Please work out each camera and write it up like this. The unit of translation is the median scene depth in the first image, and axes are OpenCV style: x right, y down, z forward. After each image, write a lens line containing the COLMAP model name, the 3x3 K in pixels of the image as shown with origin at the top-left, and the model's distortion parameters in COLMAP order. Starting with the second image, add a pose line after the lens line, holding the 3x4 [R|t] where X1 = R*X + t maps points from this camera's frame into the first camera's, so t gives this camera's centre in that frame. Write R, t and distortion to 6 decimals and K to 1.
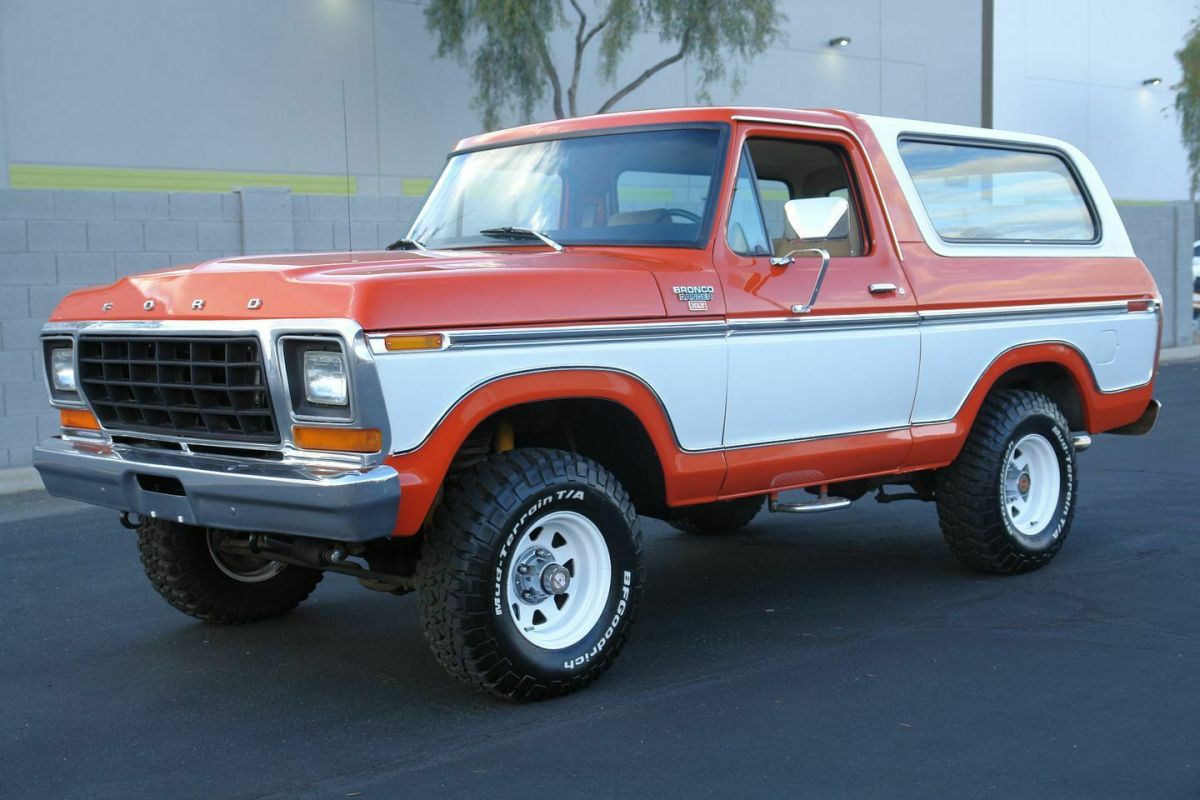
lens RADIAL K [[1621.3, 0, 600.0], [0, 1621.3, 400.0], [0, 0, 1]] dist [0.060819, 0.039423]
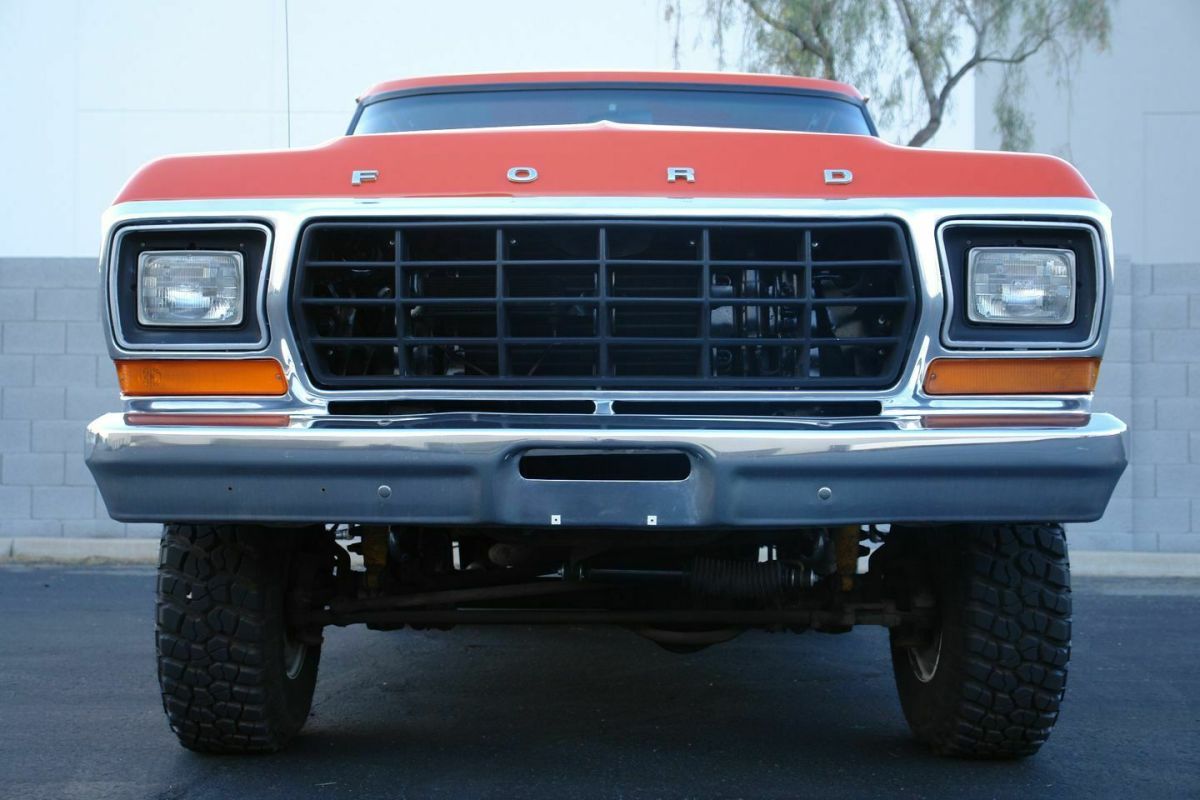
lens RADIAL K [[1463.2, 0, 600.0], [0, 1463.2, 400.0], [0, 0, 1]] dist [0.024174, 0.055598]
pose [[0.695382, 0.062229, 0.715941, -0.643683], [0.027685, 0.993185, -0.113216, 0.087276], [-0.718107, 0.098549, 0.688920, 0.618484]]
